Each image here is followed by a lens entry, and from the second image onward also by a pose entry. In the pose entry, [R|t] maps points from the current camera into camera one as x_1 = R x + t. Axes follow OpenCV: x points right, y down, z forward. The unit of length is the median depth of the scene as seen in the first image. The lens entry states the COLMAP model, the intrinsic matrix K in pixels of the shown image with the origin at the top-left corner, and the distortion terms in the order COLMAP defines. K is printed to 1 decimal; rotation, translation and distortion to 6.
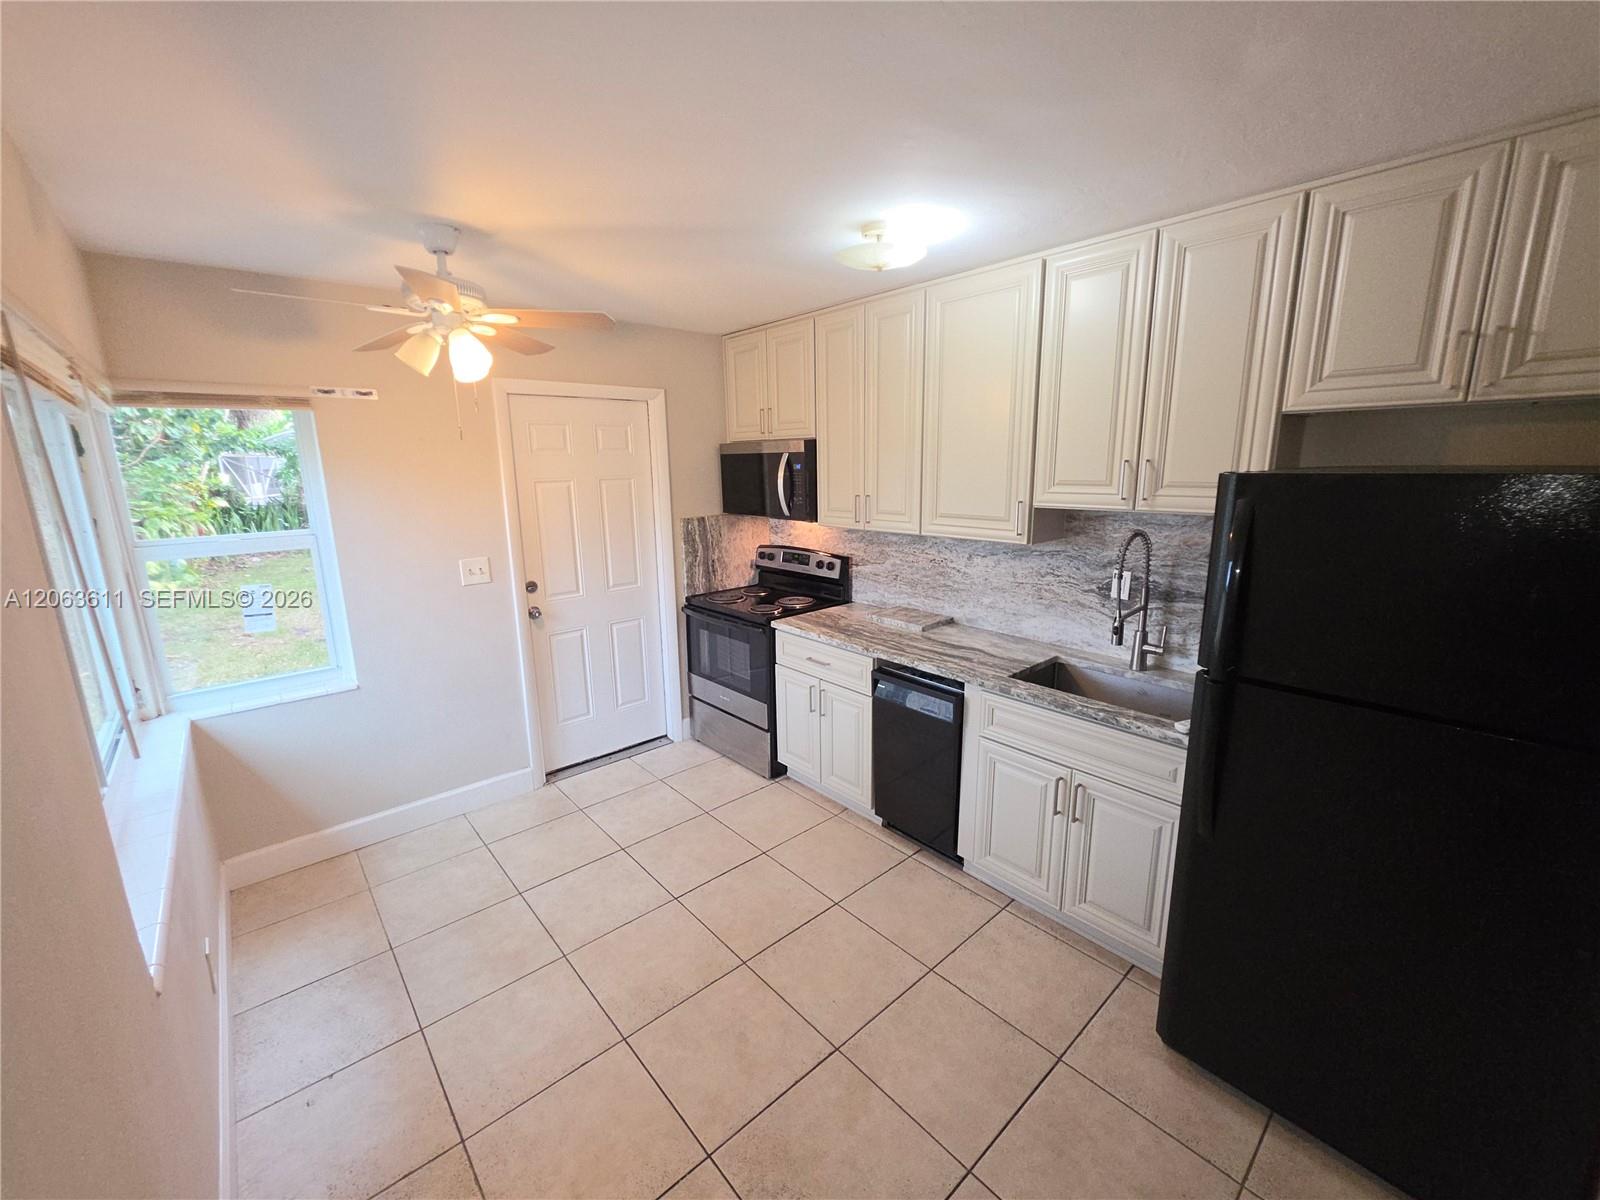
lens RADIAL K [[647.1, 0, 800.3], [0, 647.1, 600.2], [0, 0, 1]] dist [-0.000156, 0.000174]
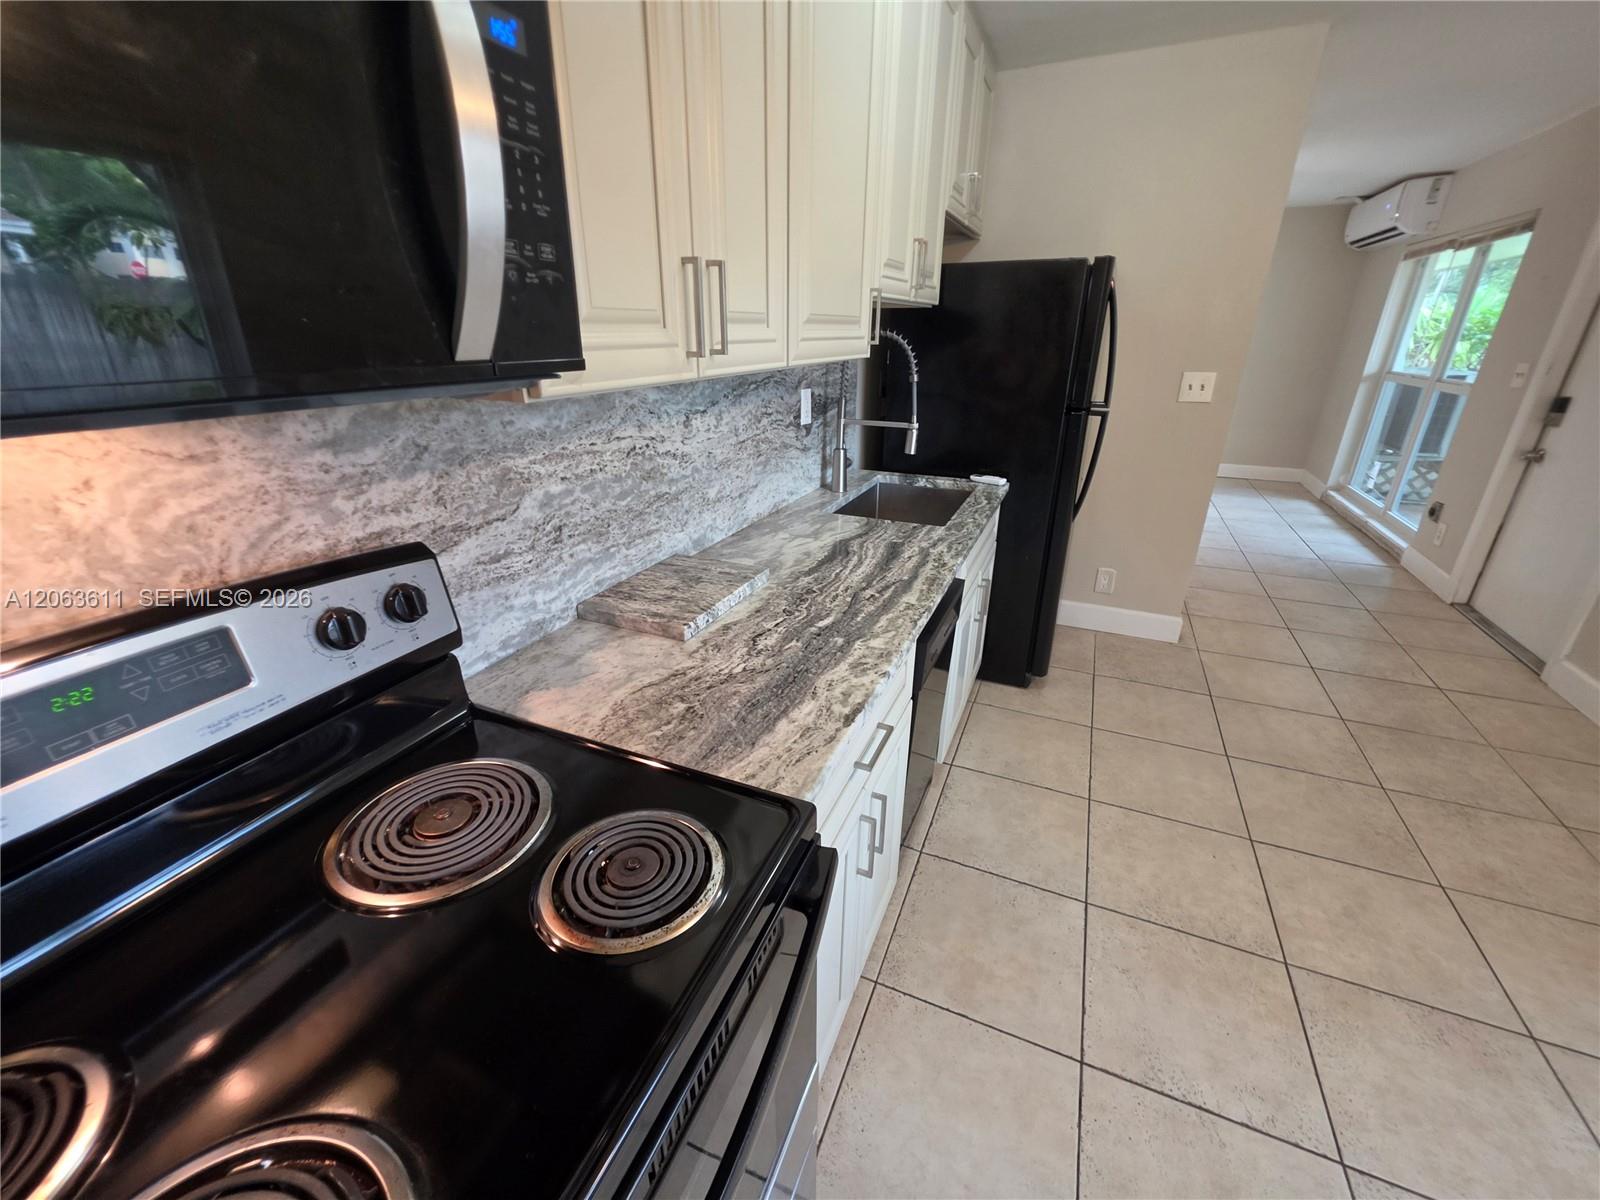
lens RADIAL K [[647.1, 0, 789.2], [0, 647.1, 597.5], [0, 0, 1]] dist [-0.000156, 0.000174]
pose [[-0.408608, -0.338216, 0.847732, -0.251840], [0.197795, 0.873922, 0.444002, -0.161259], [-0.891020, 0.349099, -0.290194, 1.184781]]
